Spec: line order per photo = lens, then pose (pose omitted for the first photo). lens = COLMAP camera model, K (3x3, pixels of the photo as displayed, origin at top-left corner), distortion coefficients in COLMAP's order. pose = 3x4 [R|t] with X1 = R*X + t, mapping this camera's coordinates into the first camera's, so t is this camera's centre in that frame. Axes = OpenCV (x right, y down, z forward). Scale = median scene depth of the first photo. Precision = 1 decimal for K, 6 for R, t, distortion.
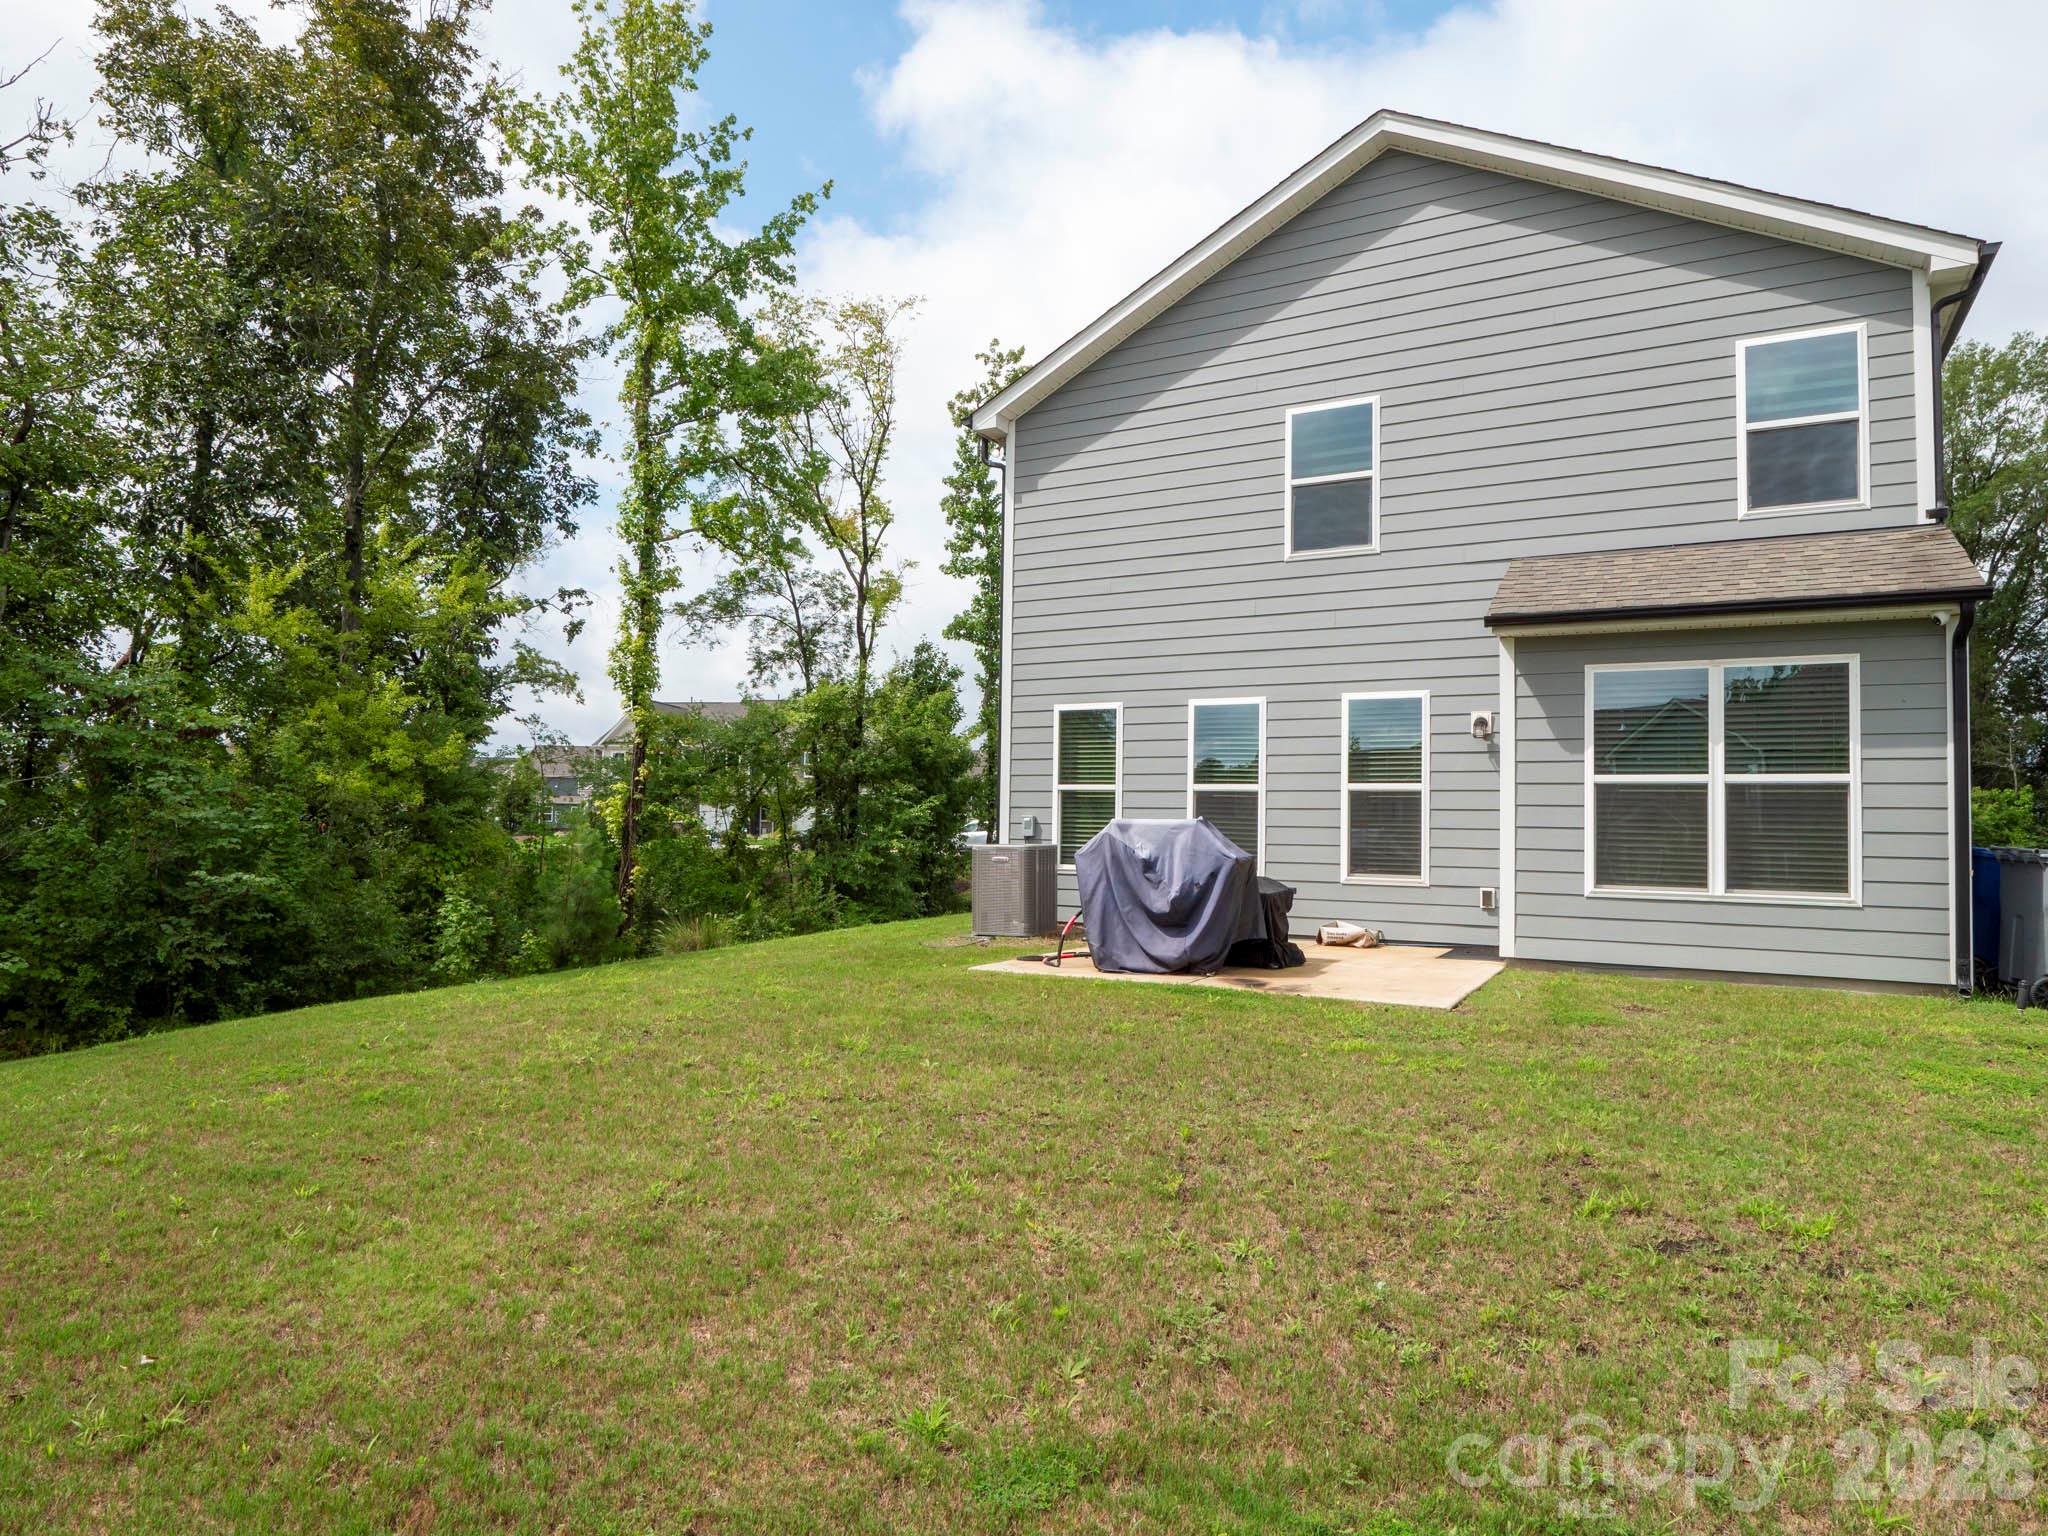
lens RADIAL K [[1227.1, 0, 1018.6], [0, 1227.1, 788.4], [0, 0, 1]] dist [-0.012849, 0.001254]
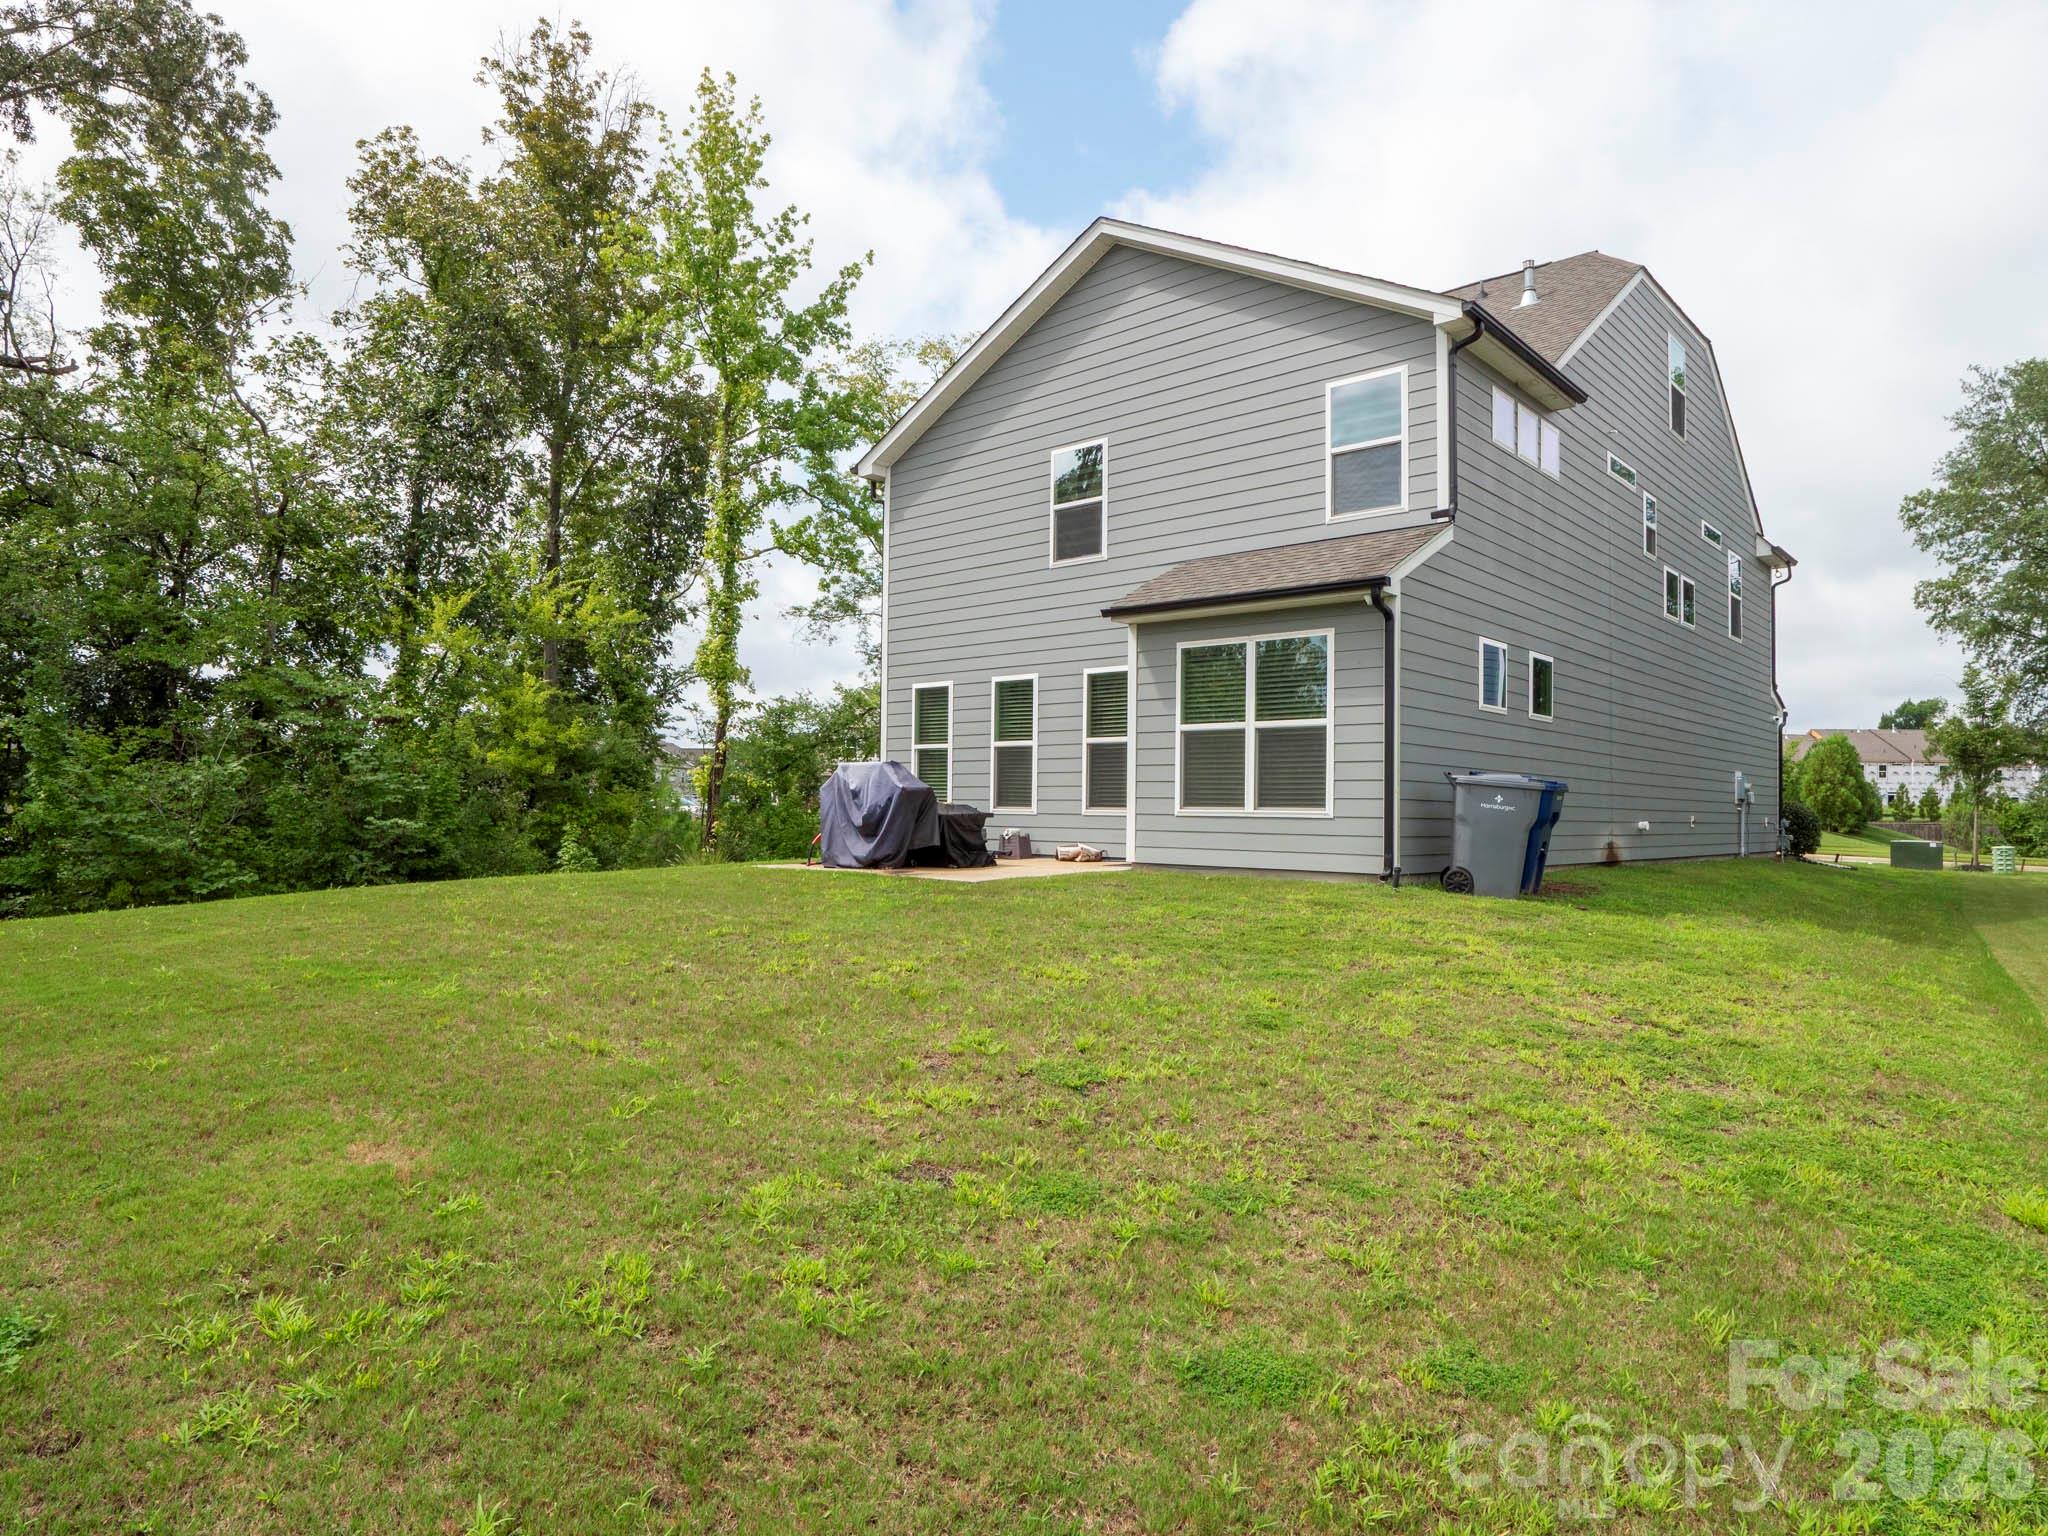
lens RADIAL K [[1227.1, 0, 1018.6], [0, 1227.1, 788.4], [0, 0, 1]] dist [-0.012849, 0.001254]
pose [[0.975556, -0.009251, -0.219556, 0.410192], [0.012233, 0.999850, 0.012227, 0.027751], [0.219410, -0.014614, 0.975523, -0.243977]]
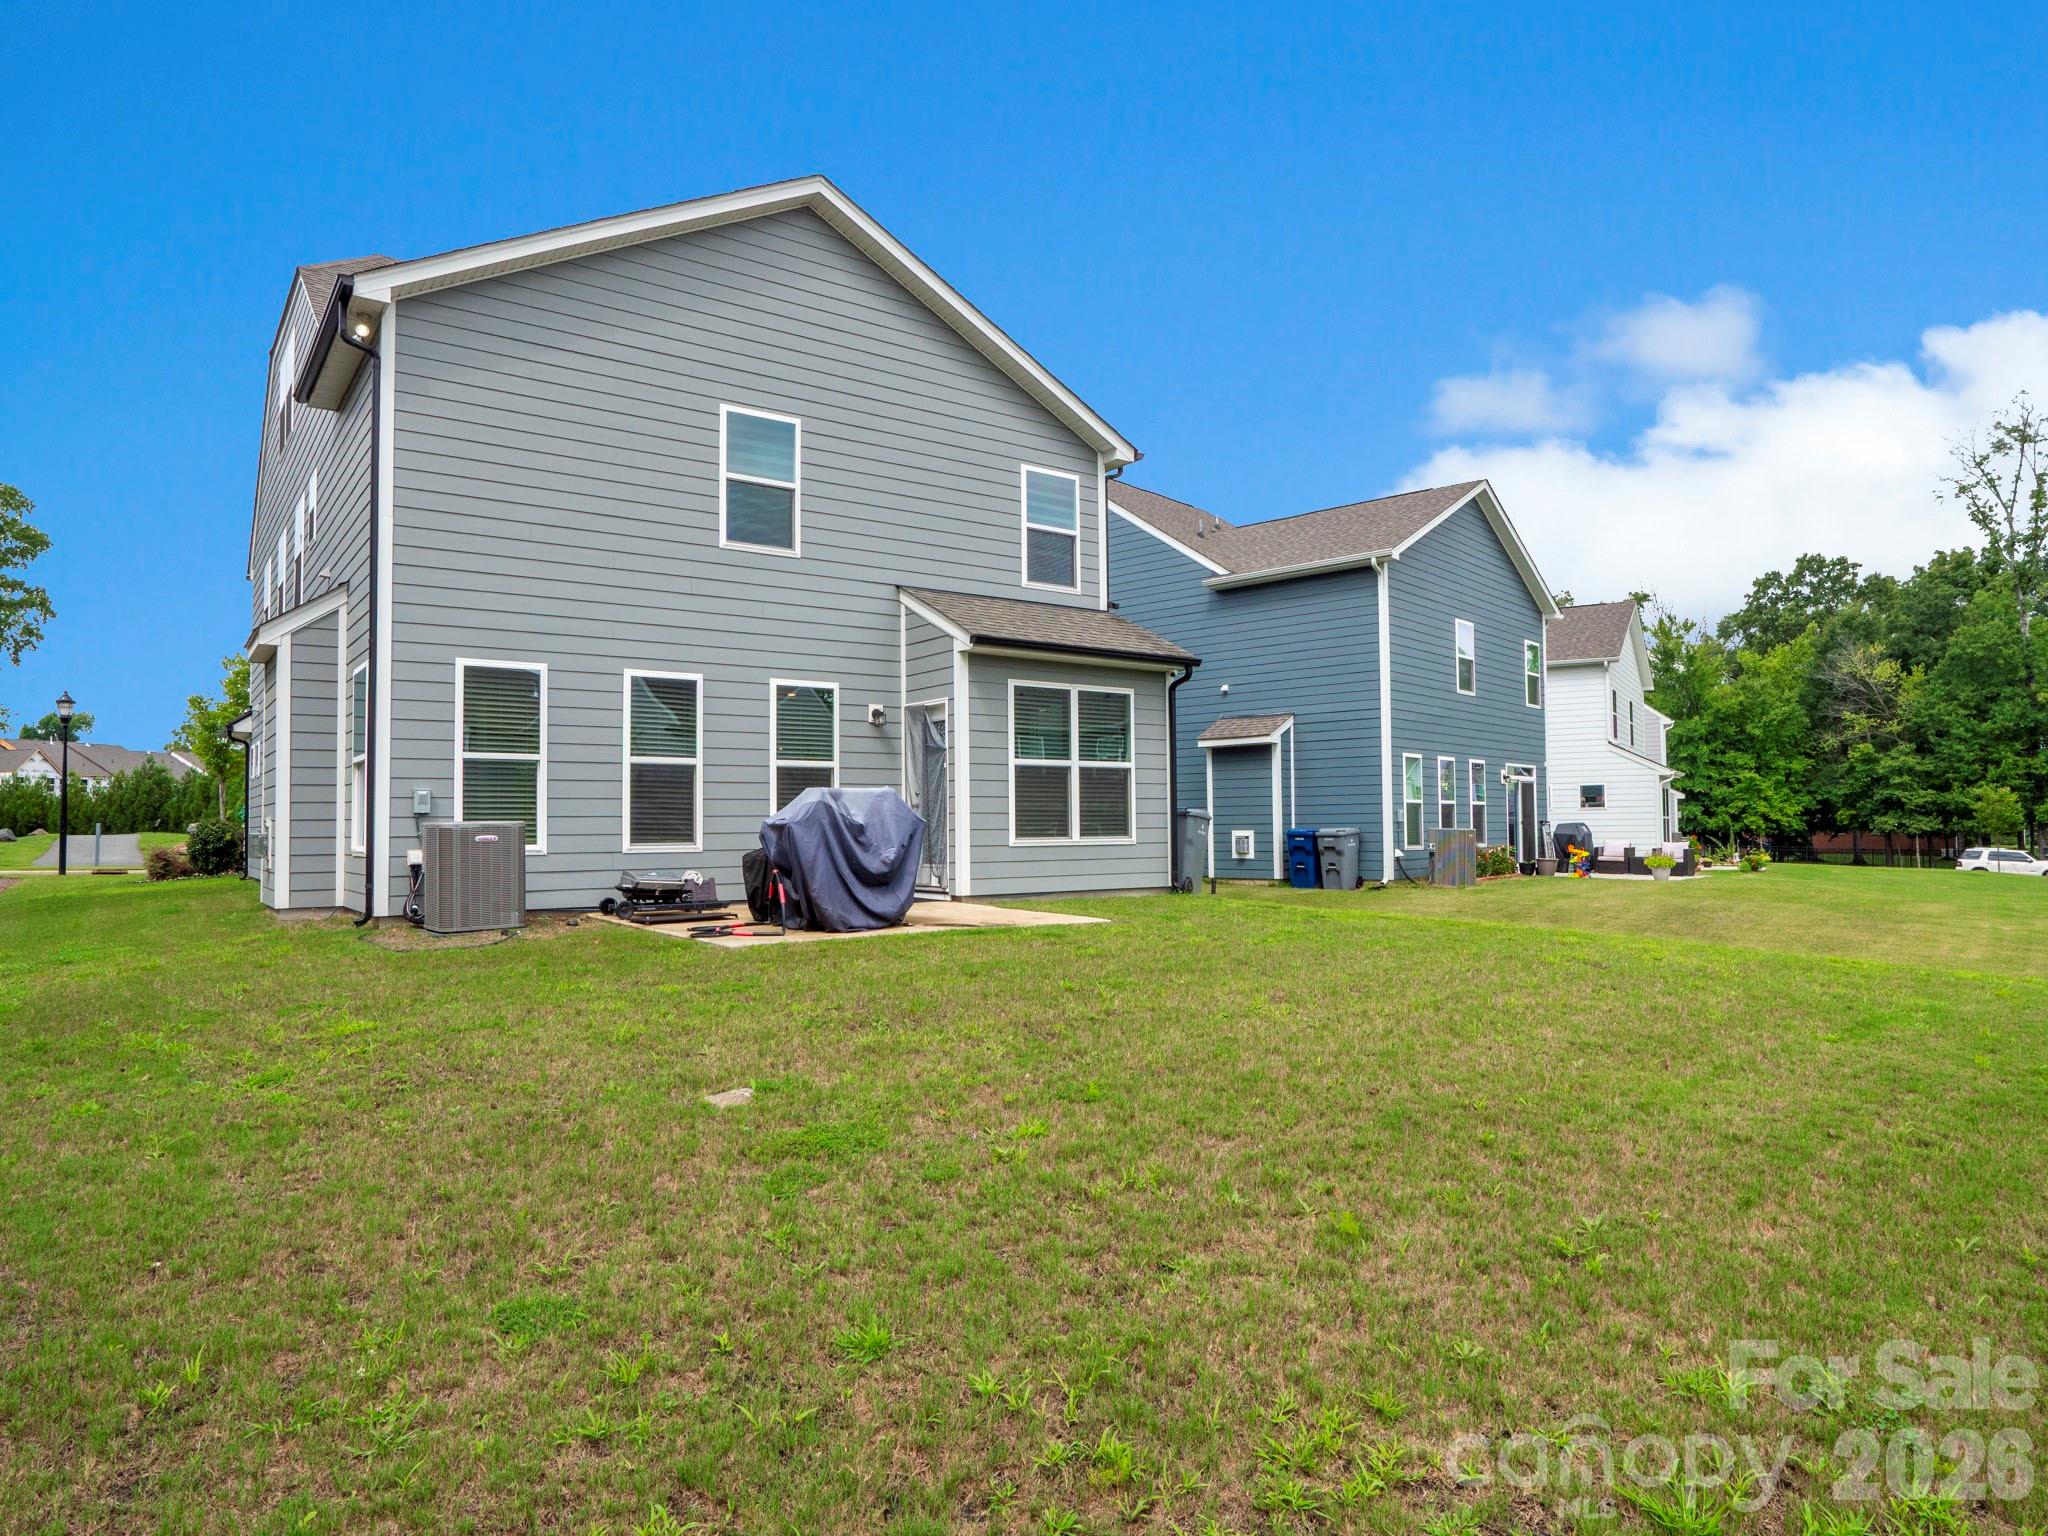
lens RADIAL K [[1227.1, 0, 1018.6], [0, 1227.1, 788.4], [0, 0, 1]] dist [-0.012849, 0.001254]
pose [[0.427762, 0.007144, 0.903863, -0.545631], [-0.014219, 0.999898, -0.001174, 0.016844], [-0.903779, -0.012350, 0.427820, 0.276456]]
